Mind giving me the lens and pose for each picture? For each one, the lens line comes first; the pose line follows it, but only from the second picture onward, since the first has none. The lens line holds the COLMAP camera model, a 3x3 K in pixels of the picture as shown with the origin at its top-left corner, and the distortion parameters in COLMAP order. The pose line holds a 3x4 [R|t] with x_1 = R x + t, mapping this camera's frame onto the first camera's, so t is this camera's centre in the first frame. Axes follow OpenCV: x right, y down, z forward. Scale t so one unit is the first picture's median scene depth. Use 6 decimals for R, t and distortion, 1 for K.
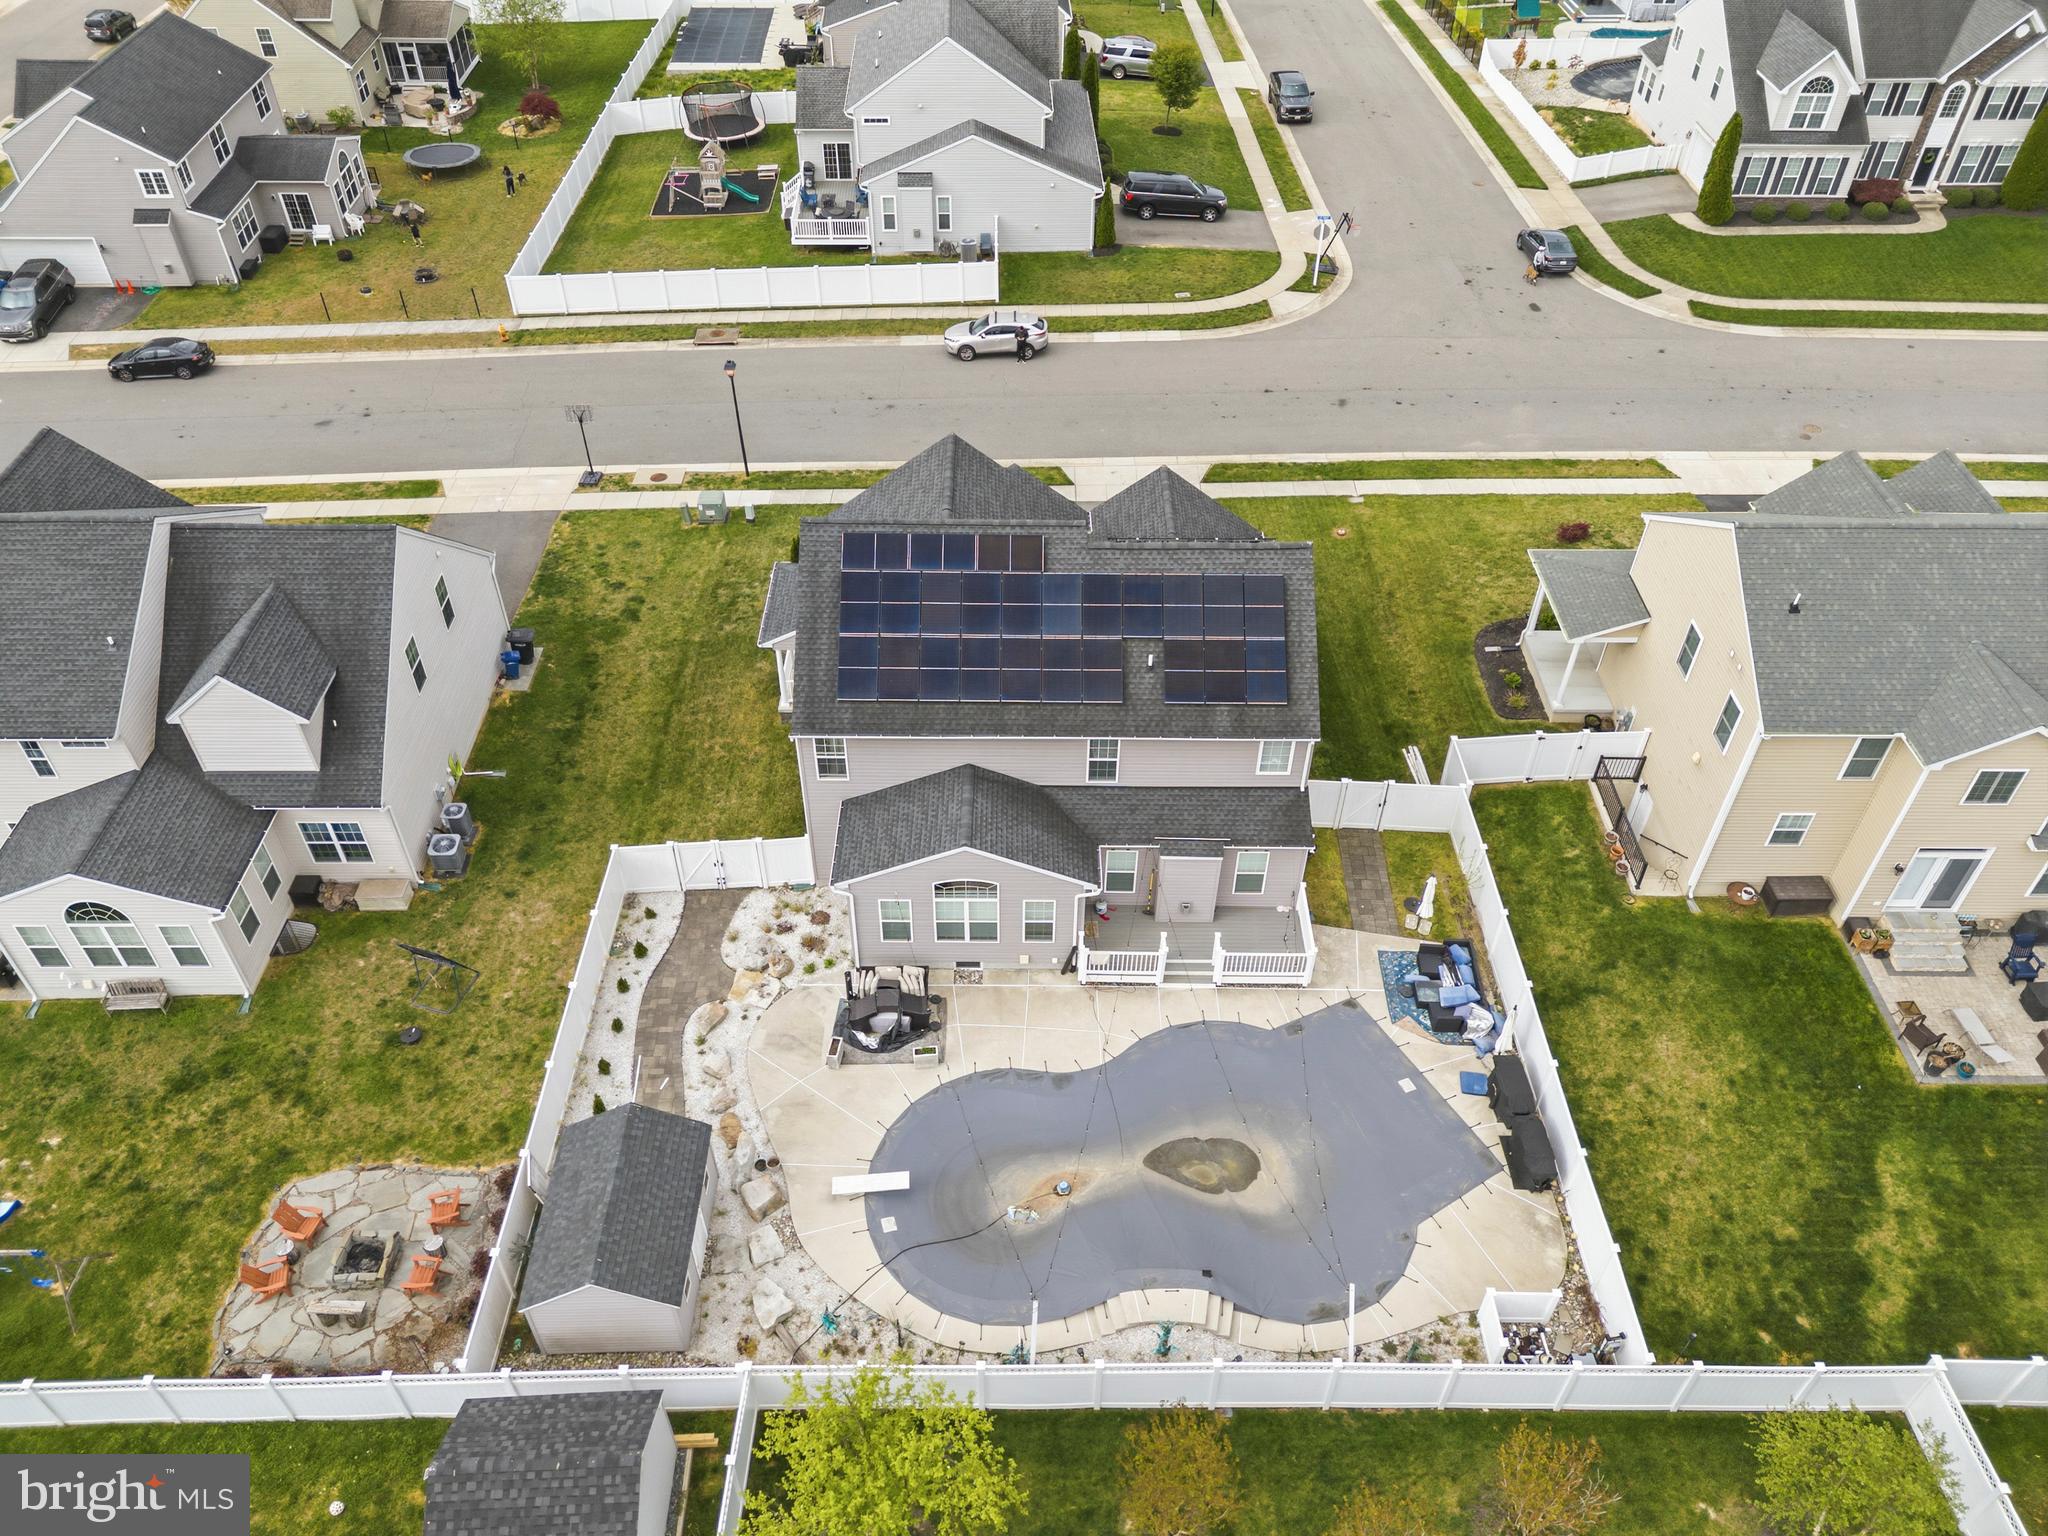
lens RADIAL K [[1509.7, 0, 1025.7], [0, 1509.7, 696.8], [0, 0, 1]] dist [0.058700, -0.045320]
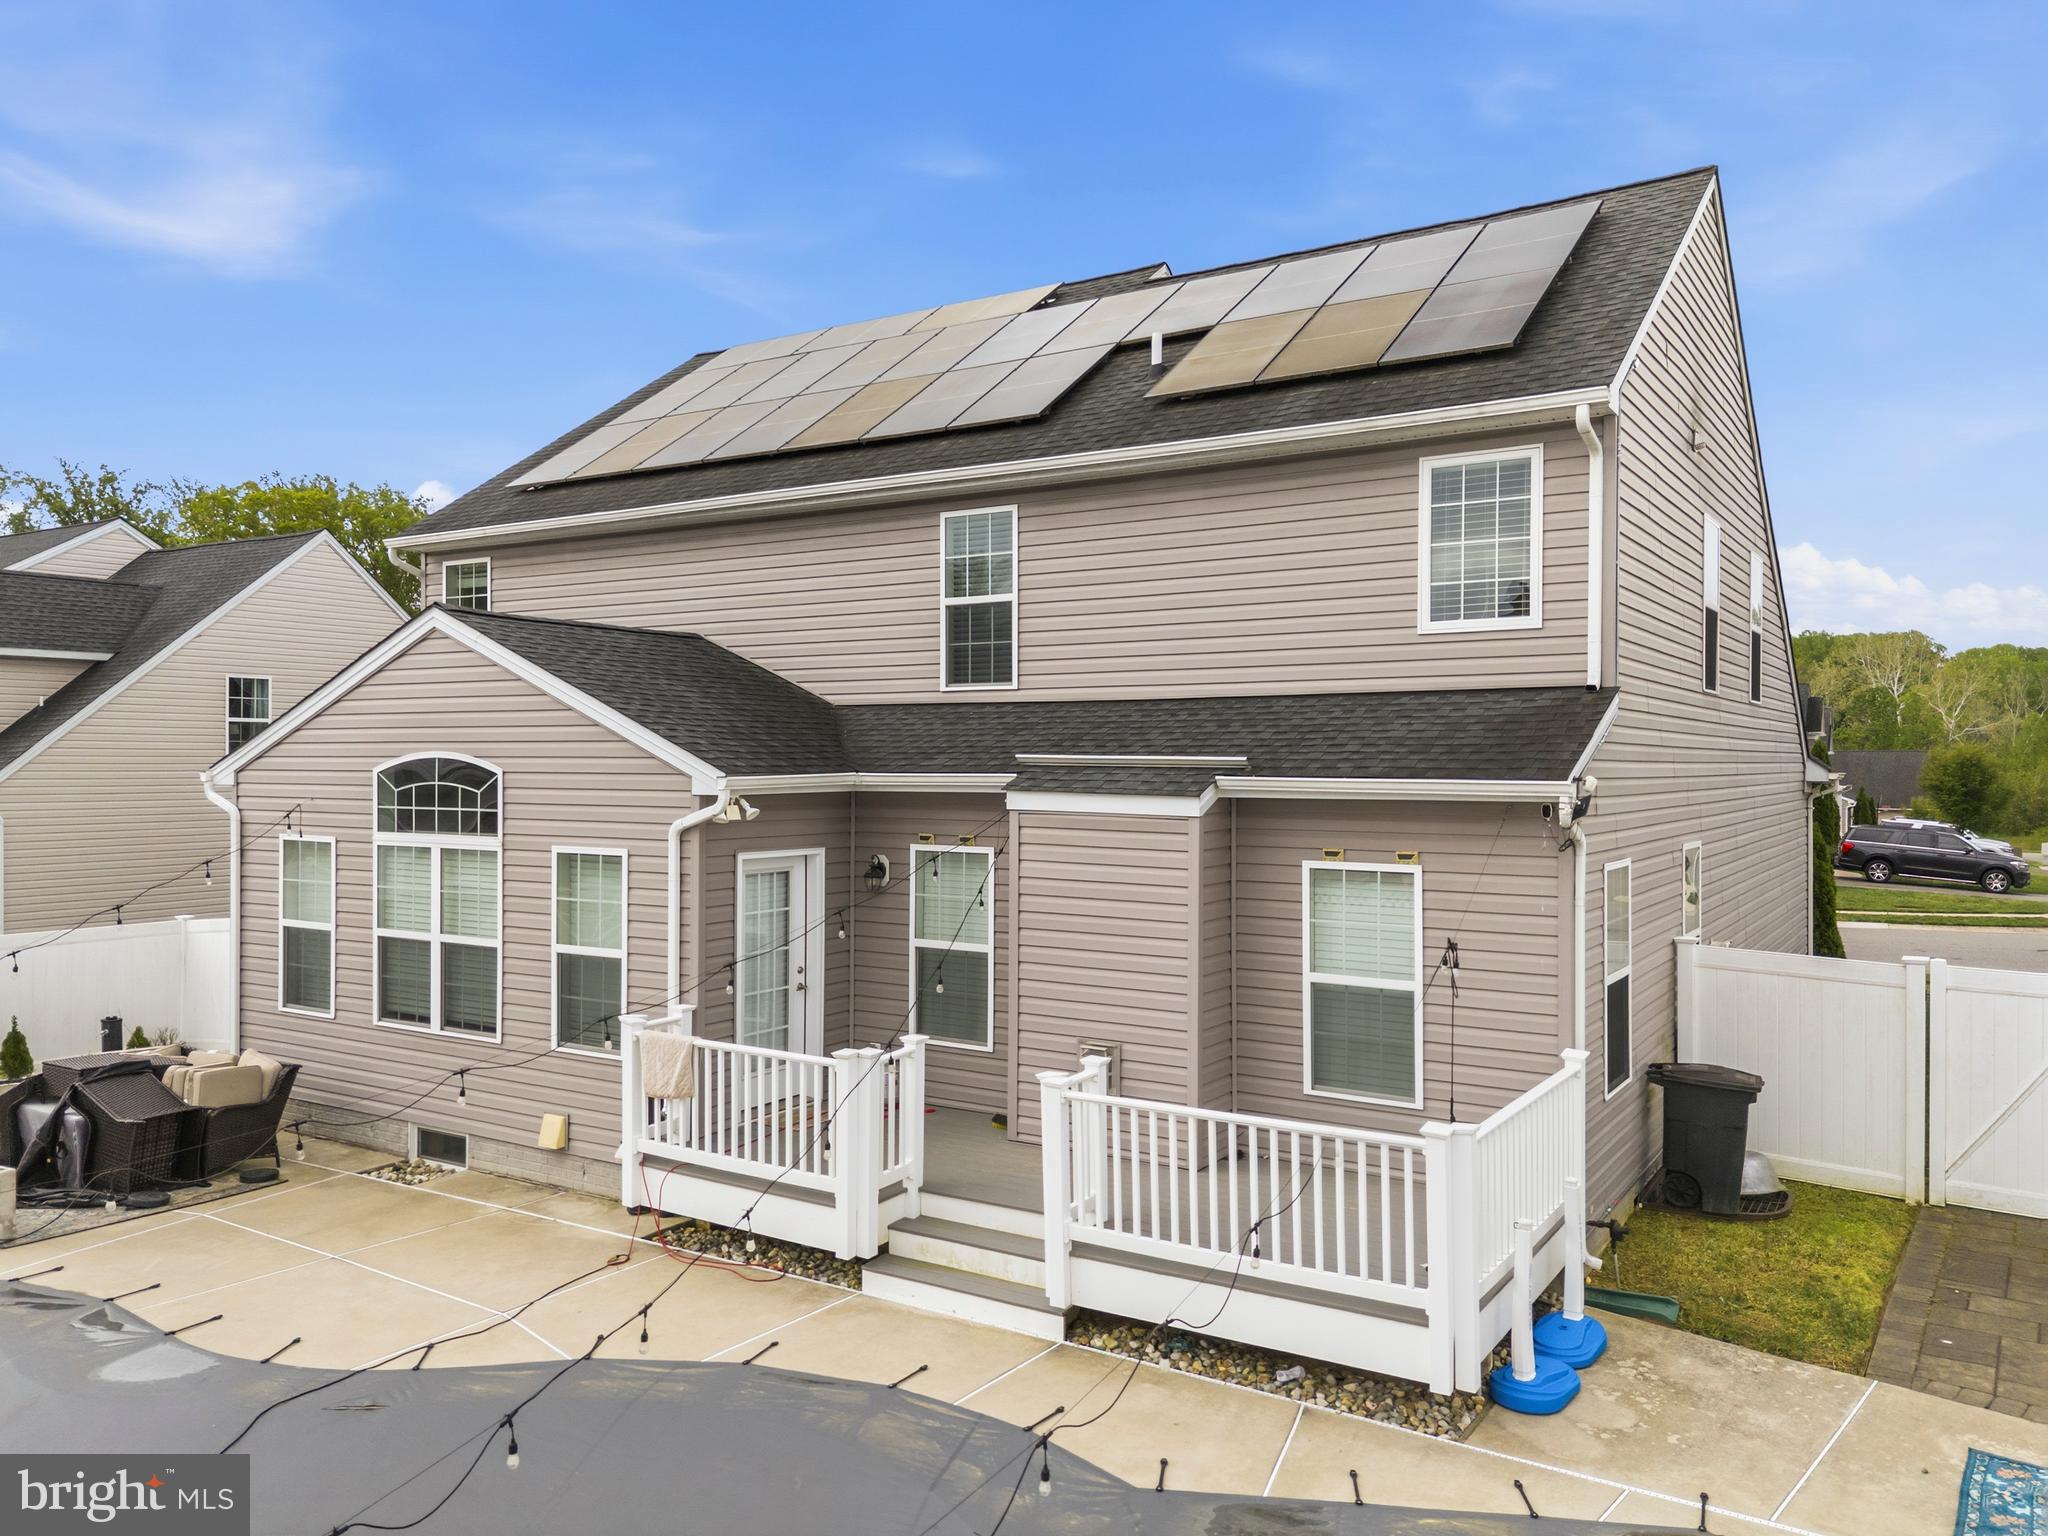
lens RADIAL K [[1509.7, 0, 1025.7], [0, 1509.7, 696.8], [0, 0, 1]] dist [0.058700, -0.045320]
pose [[0.847206, -0.016986, -0.530992, 0.241380], [-0.326000, 0.772567, -0.544852, 0.240890], [0.419482, 0.634706, 0.648986, 0.787975]]
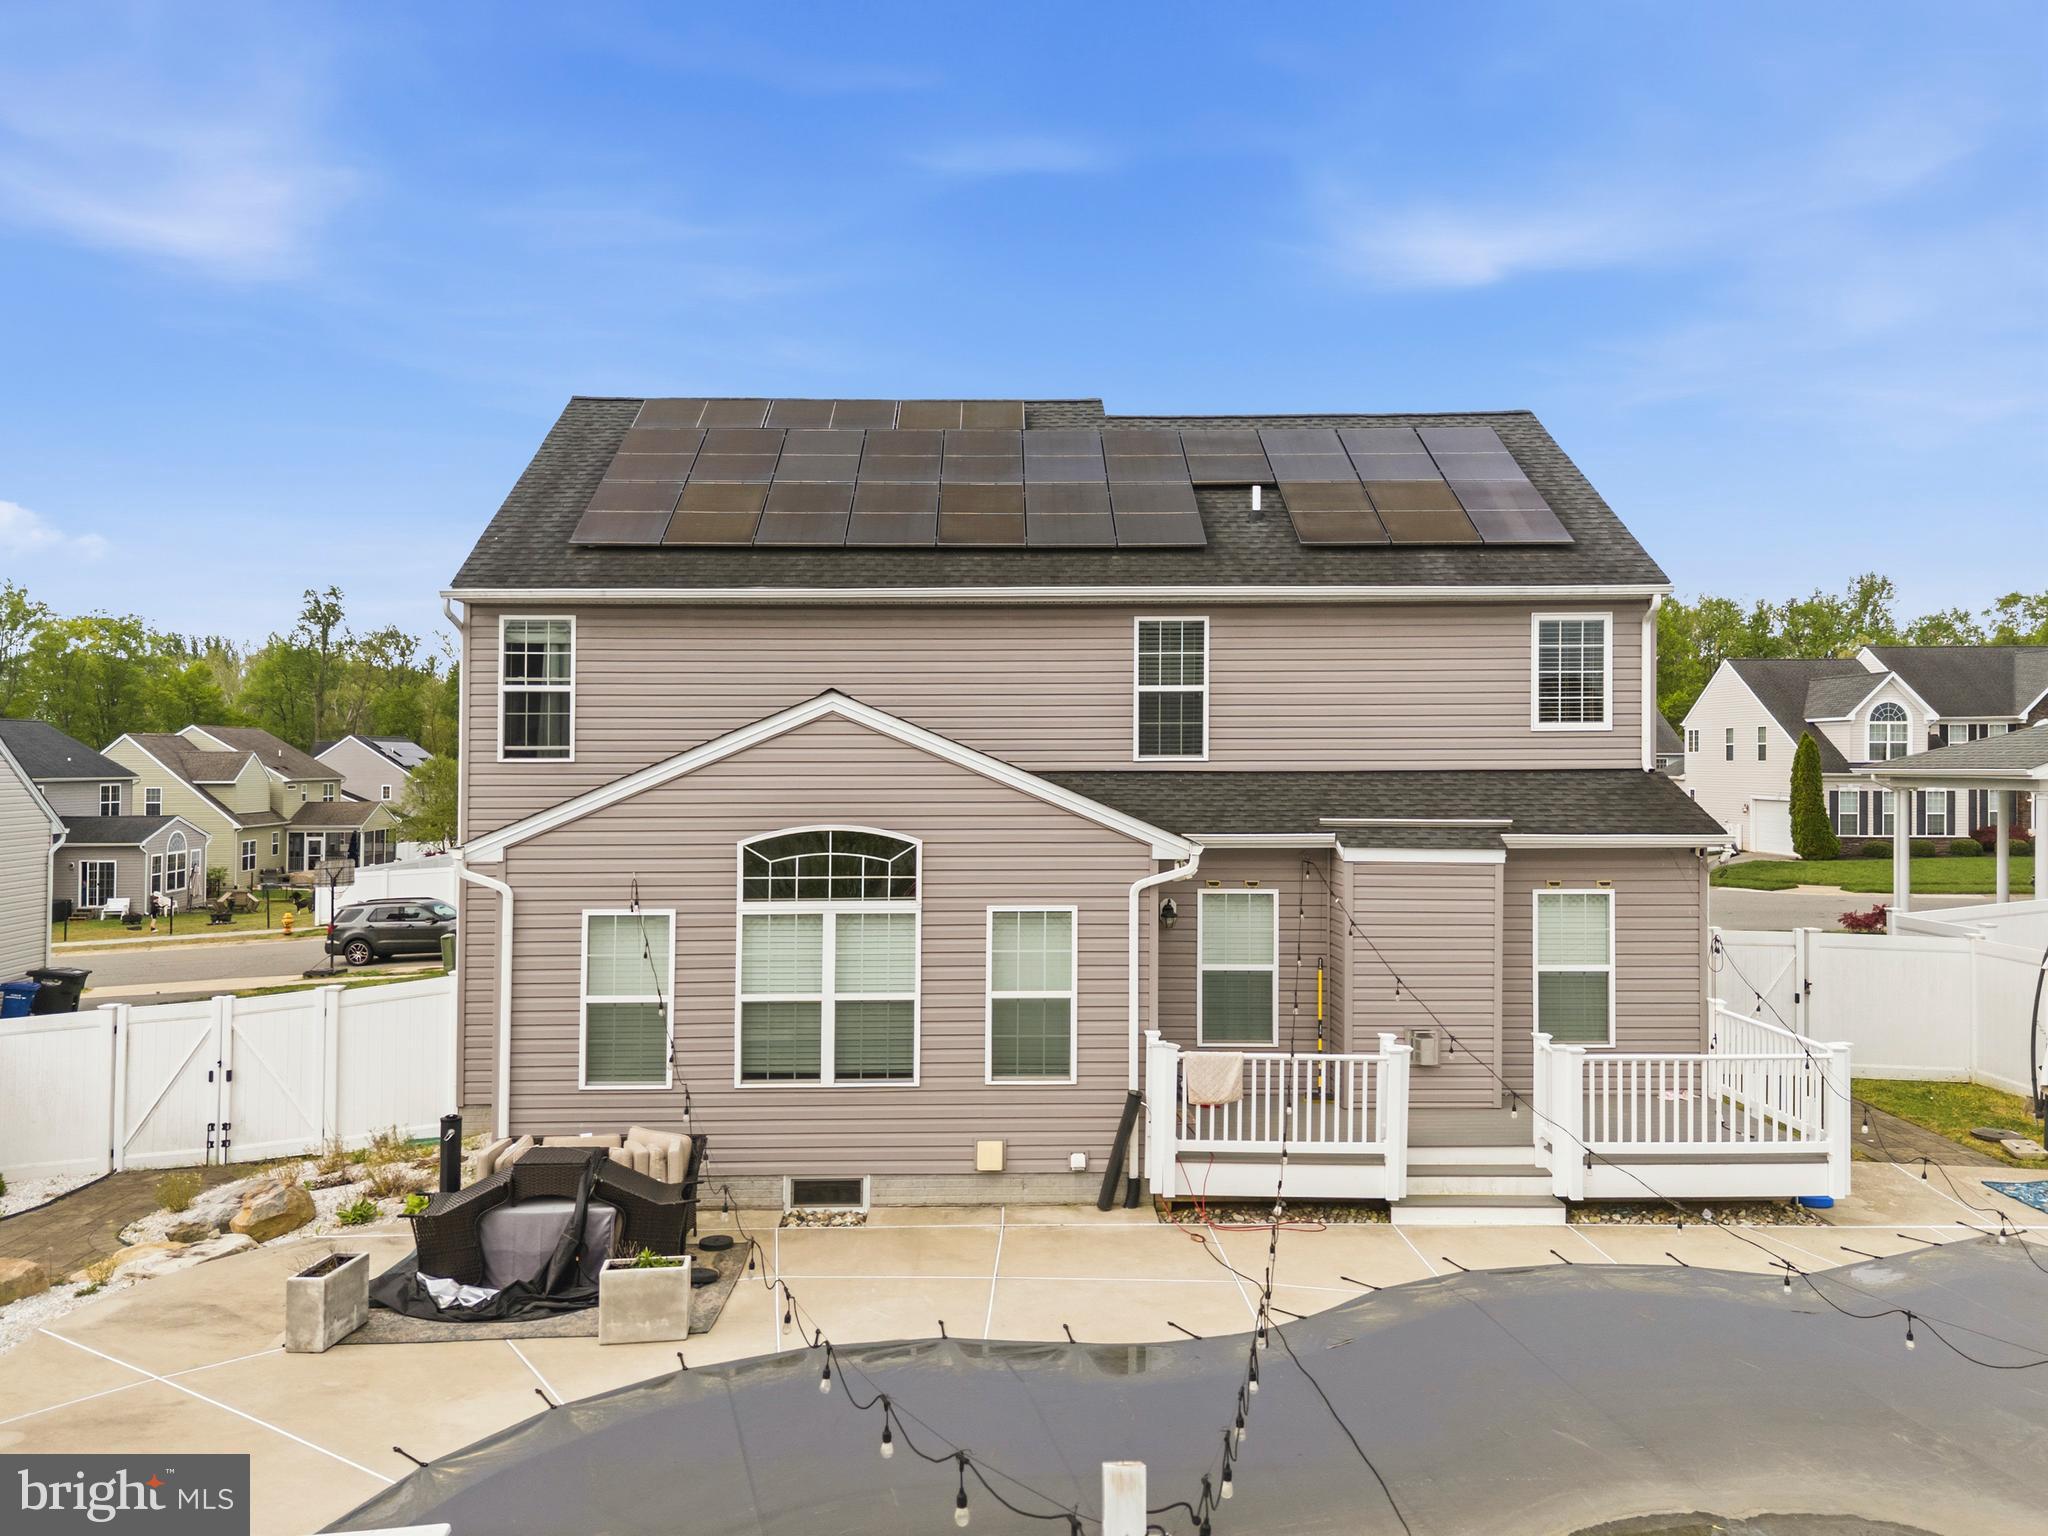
lens RADIAL K [[1514.4, 0, 1010.4], [0, 1514.4, 663.0], [0, 0, 1]] dist [0.089123, -0.081296]
pose [[0.999850, 0.000613, 0.017293, -0.002338], [0.010819, 0.757825, -0.652368, 0.316176], [-0.013505, 0.652458, 0.757705, 0.660802]]
